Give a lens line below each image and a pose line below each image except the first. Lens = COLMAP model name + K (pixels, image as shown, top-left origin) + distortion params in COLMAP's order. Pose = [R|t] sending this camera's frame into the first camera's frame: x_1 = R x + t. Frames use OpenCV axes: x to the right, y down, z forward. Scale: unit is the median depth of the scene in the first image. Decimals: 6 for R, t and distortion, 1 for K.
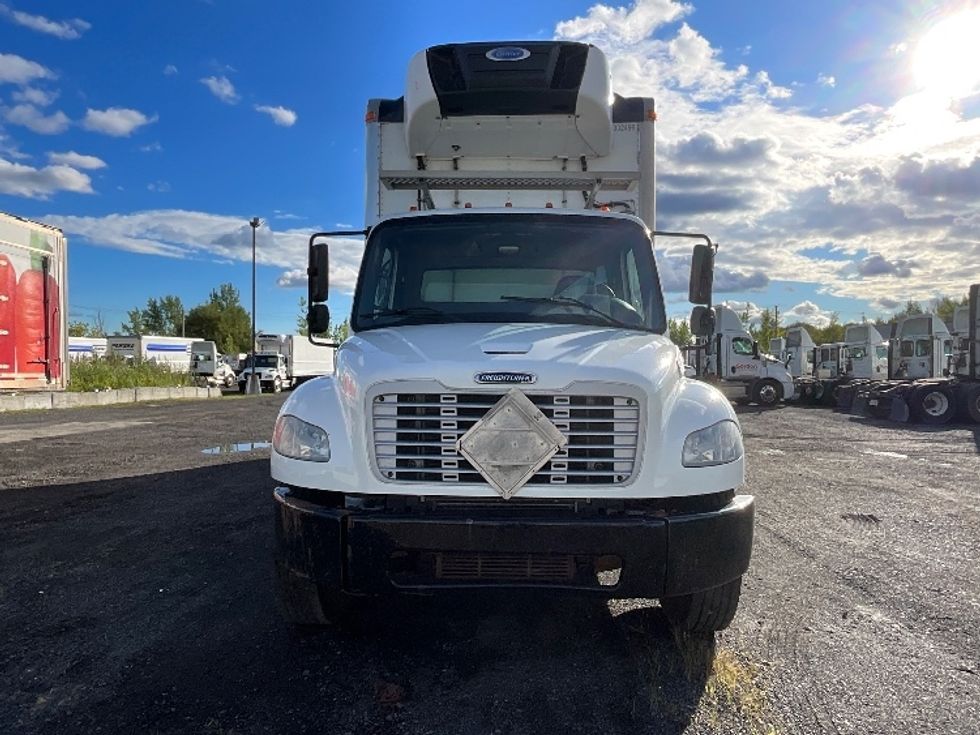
lens RADIAL K [[606.7, 0, 490.0], [0, 606.7, 367.5], [0, 0, 1]] dist [-0.006950, -0.000554]
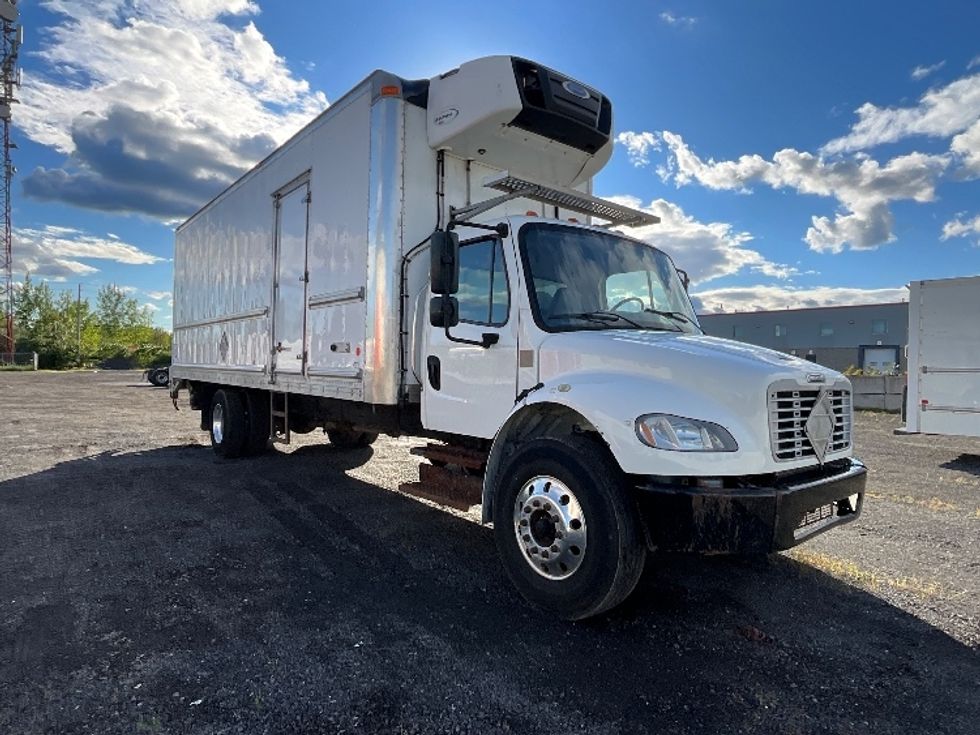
lens RADIAL K [[583.5, 0, 490.0], [0, 583.5, 367.5], [0, 0, 1]] dist [-0.015970, 0.000343]
pose [[0.753284, 0.006743, 0.657660, -0.704674], [-0.014927, 0.999865, 0.006847, -0.002880], [-0.657526, -0.014975, 0.753283, 0.243915]]
